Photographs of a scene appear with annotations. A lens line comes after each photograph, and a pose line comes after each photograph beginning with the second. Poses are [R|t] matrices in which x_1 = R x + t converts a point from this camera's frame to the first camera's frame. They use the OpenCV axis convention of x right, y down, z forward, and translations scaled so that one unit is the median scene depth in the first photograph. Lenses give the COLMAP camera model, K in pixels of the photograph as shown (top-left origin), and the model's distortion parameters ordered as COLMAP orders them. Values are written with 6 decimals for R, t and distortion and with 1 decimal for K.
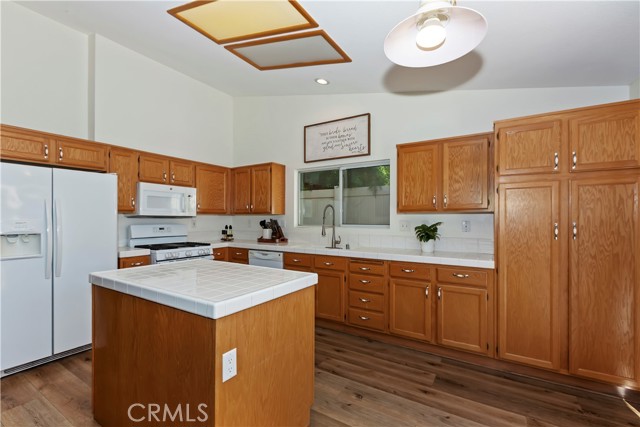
lens RADIAL K [[290.4, 0, 318.2], [0, 290.4, 214.6], [0, 0, 1]] dist [-0.001000, -0.000151]
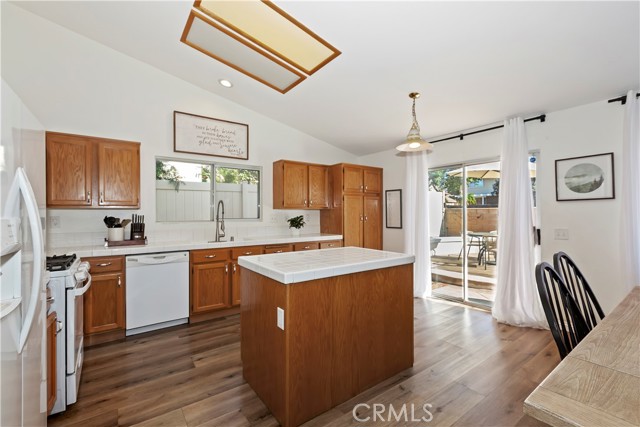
lens RADIAL K [[291.2, 0, 321.5], [0, 291.2, 210.4], [0, 0, 1]] dist [-0.000222, -0.000001]
pose [[0.354411, 0.001619, 0.935088, -0.826500], [-0.011369, 0.999932, 0.002578, -0.004328], [-0.935020, -0.011545, 0.354406, 0.287946]]
